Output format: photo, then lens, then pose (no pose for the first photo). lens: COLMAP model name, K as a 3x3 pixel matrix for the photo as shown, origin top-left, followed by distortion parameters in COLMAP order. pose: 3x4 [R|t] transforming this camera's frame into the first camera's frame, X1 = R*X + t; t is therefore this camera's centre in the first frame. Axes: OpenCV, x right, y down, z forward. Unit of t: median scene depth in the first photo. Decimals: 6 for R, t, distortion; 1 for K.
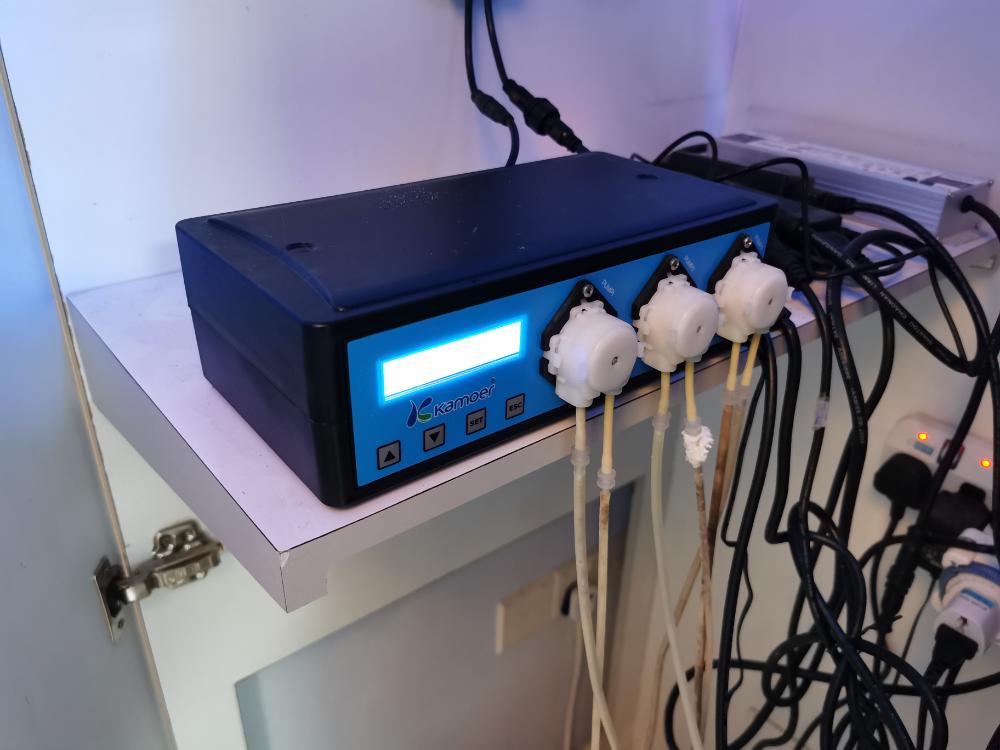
lens RADIAL K [[798.2, 0, 500.0], [0, 798.2, 375.0], [0, 0, 1]] dist [-0.002825, -0.001959]
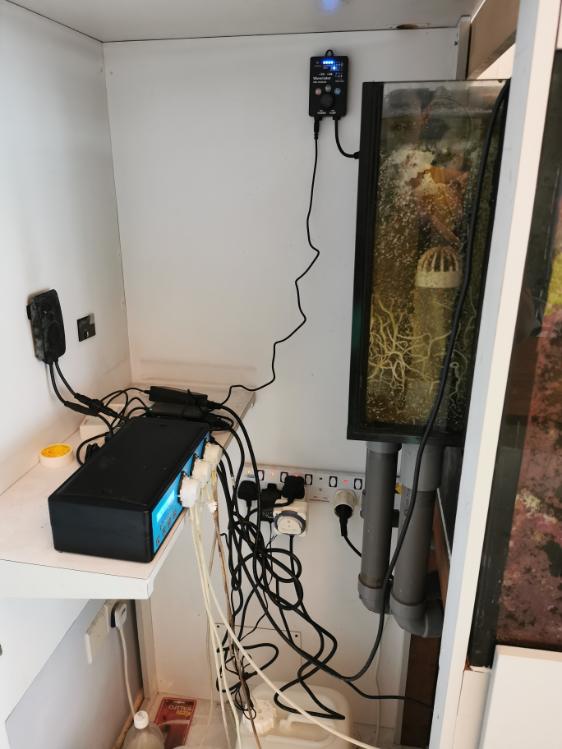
lens RADIAL K [[578.7, 0, 281.0], [0, 578.7, 374.5], [0, 0, 1]] dist [-0.000409, -0.000035]
pose [[0.756668, -0.239510, 0.608349, -0.487809], [0.318898, 0.947495, -0.023613, -0.157399], [-0.570752, 0.211868, 0.793319, -0.647500]]
